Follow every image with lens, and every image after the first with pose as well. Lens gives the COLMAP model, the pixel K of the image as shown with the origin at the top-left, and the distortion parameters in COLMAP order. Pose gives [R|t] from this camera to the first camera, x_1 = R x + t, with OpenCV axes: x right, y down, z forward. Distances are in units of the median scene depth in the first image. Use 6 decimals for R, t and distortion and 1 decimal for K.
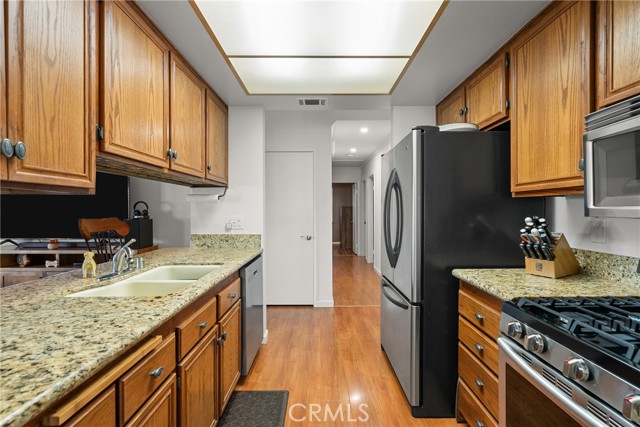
lens RADIAL K [[293.4, 0, 317.4], [0, 293.4, 214.5], [0, 0, 1]] dist [-0.006014, 0.004350]
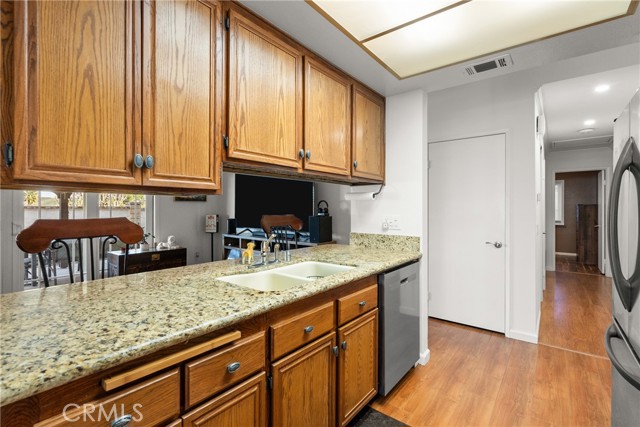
lens RADIAL K [[293.4, 0, 320.4], [0, 293.4, 209.9], [0, 0, 1]] dist [-0.006014, 0.004350]
pose [[0.779965, 0.008344, -0.625767, 0.182834], [-0.014859, 0.999876, -0.005189, -0.005299], [0.625646, 0.013346, 0.779993, 0.215272]]
